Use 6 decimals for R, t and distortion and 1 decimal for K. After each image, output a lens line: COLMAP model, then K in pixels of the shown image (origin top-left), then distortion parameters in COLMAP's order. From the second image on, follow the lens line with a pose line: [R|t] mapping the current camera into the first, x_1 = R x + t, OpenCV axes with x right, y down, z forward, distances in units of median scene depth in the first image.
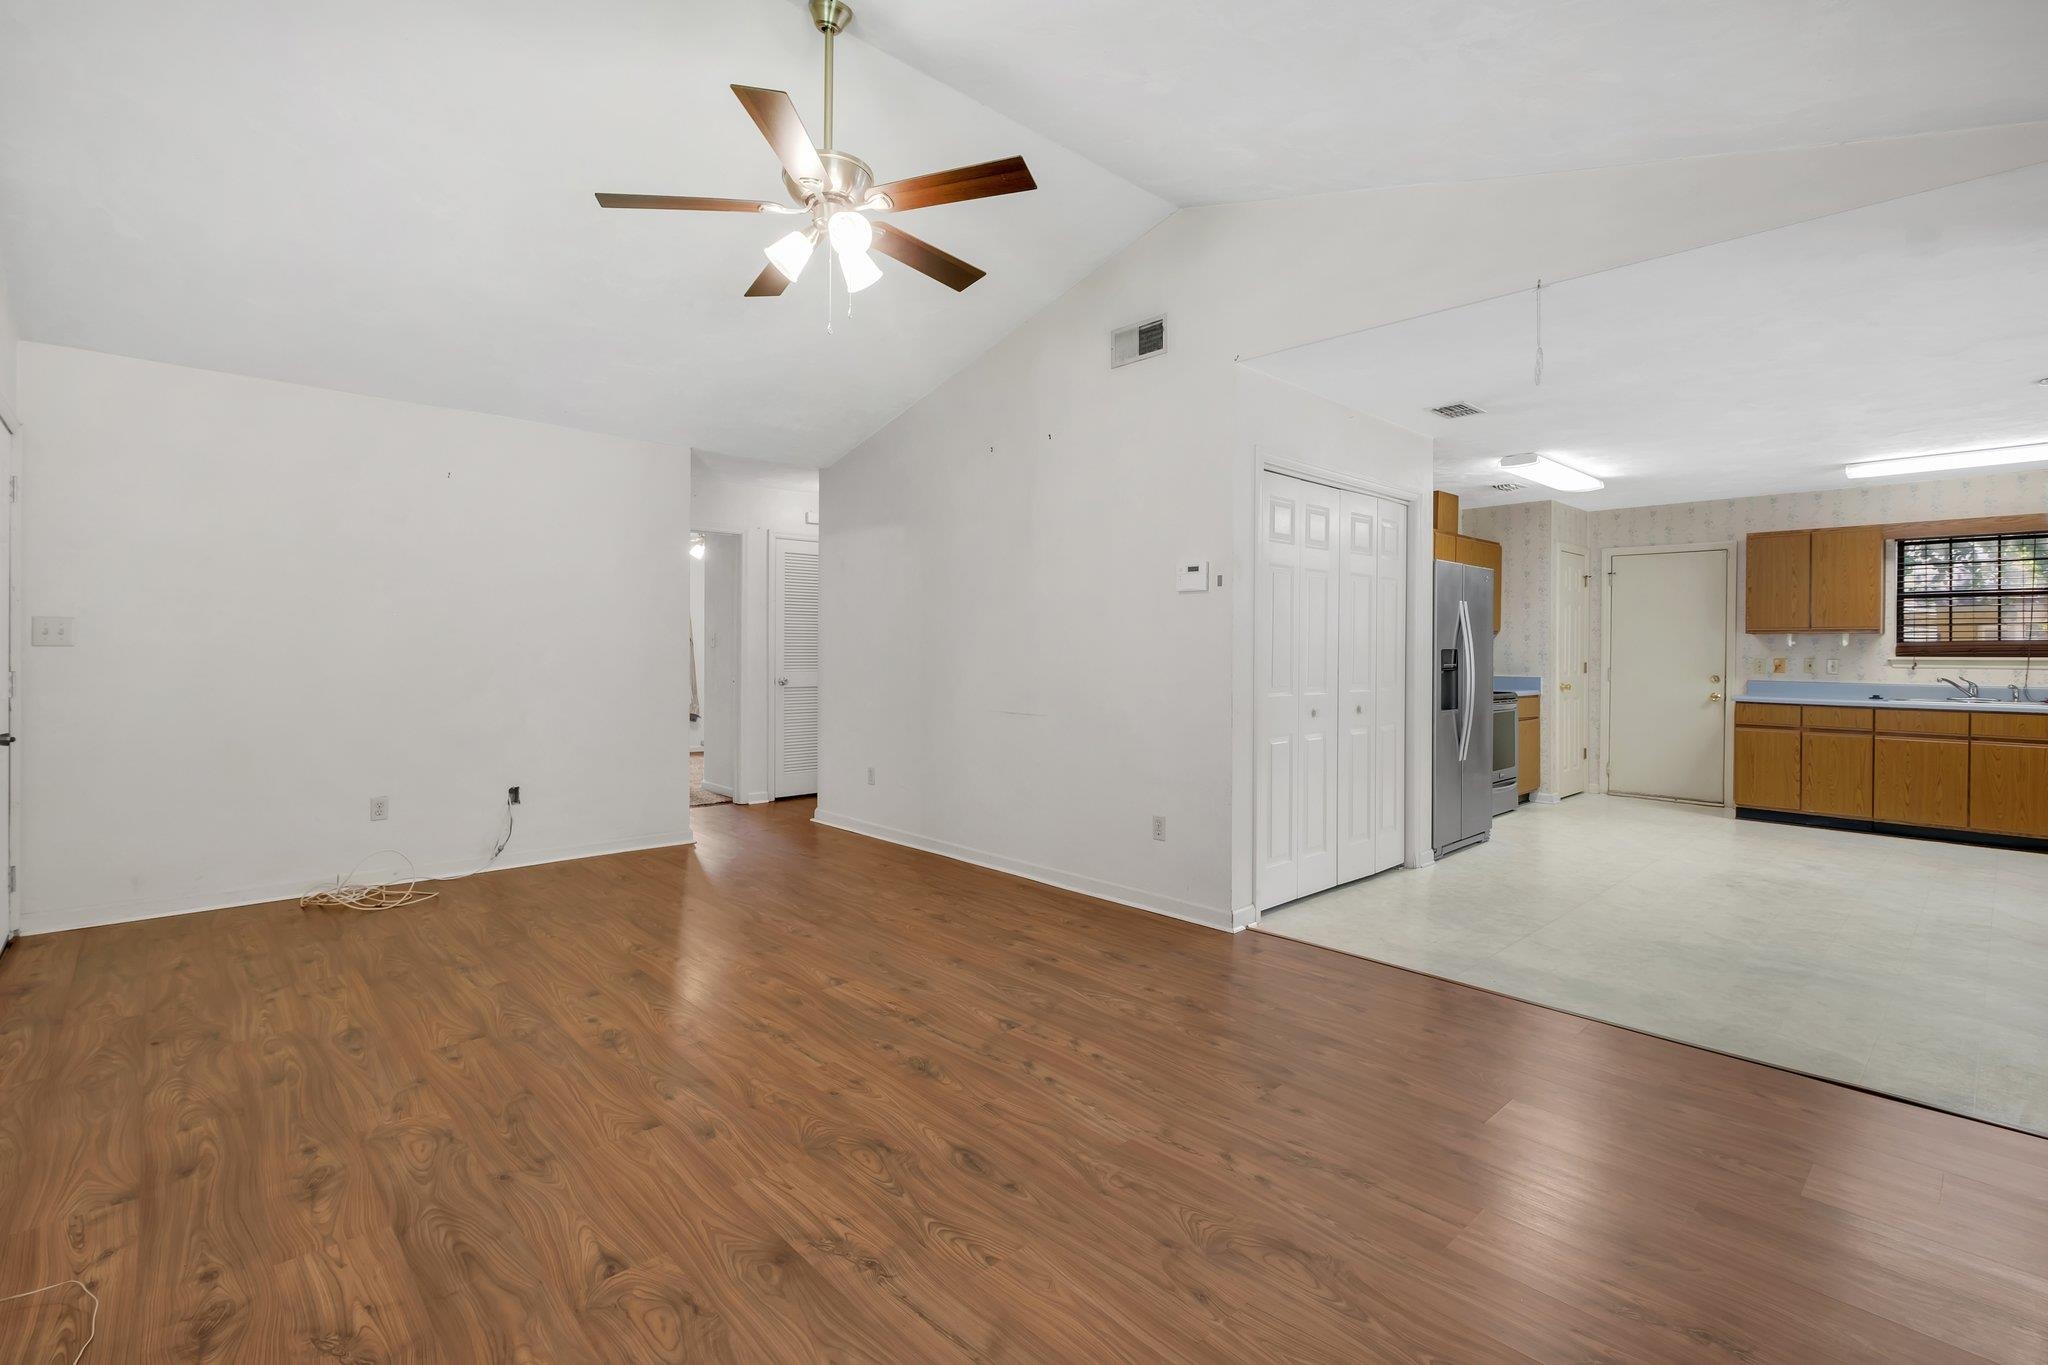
lens RADIAL K [[934.3, 0, 1021.6], [0, 934.3, 655.5], [0, 0, 1]] dist [-0.003856, 0.000339]
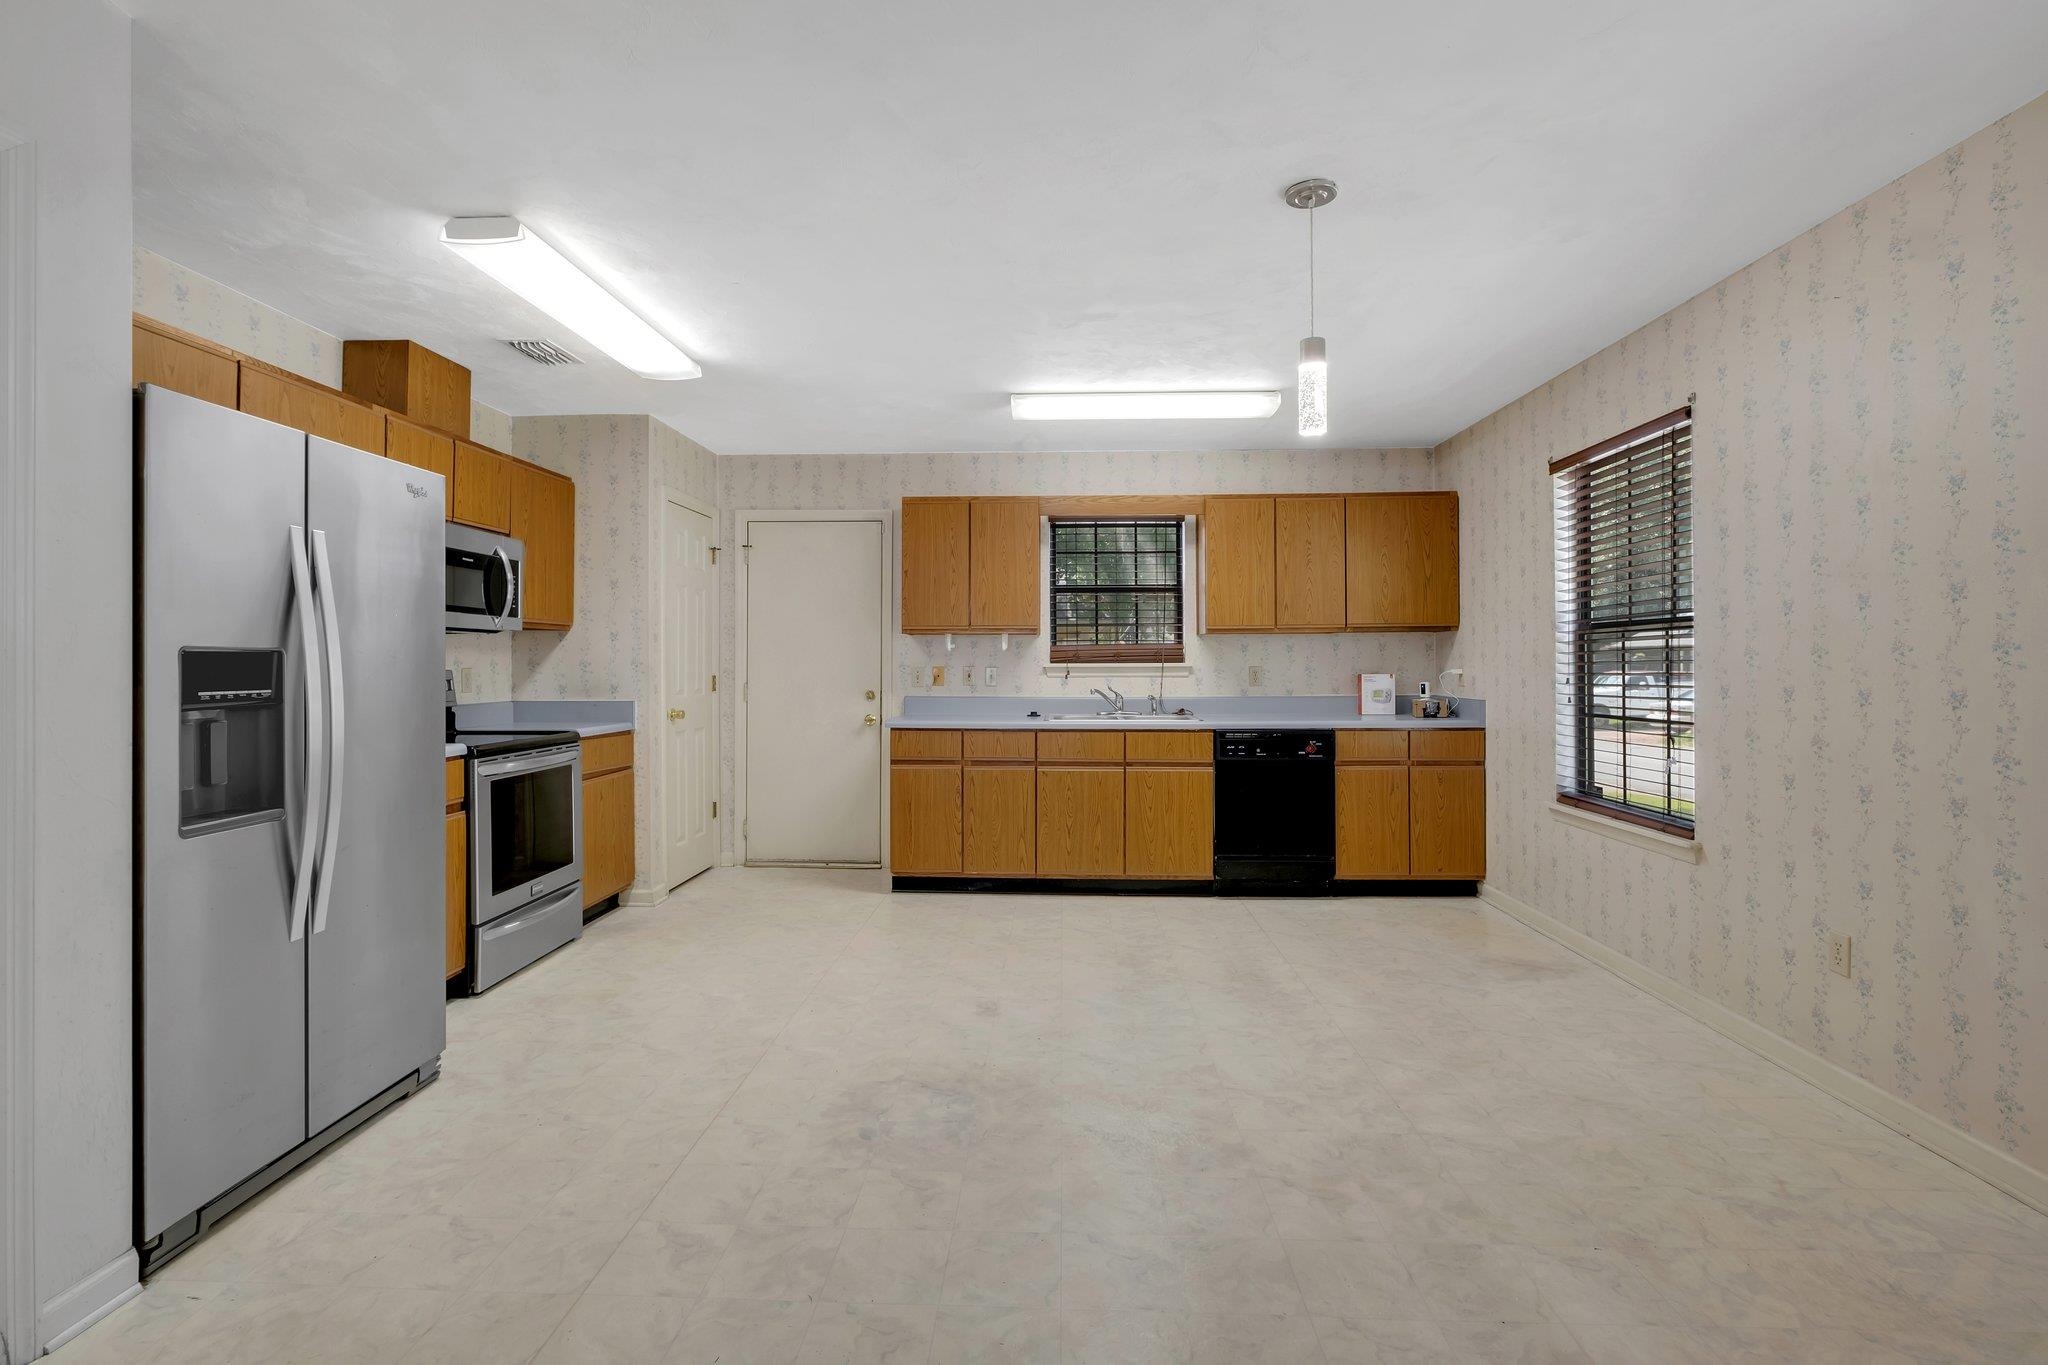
lens RADIAL K [[929.7, 0, 1020.0], [0, 929.7, 656.7], [0, 0, 1]] dist [-0.003380, -0.000078]
pose [[0.715004, 0.000004, 0.699120, 0.346814], [0.009406, 0.999909, -0.009626, 0.002908], [-0.699057, 0.013459, 0.714939, 0.431157]]
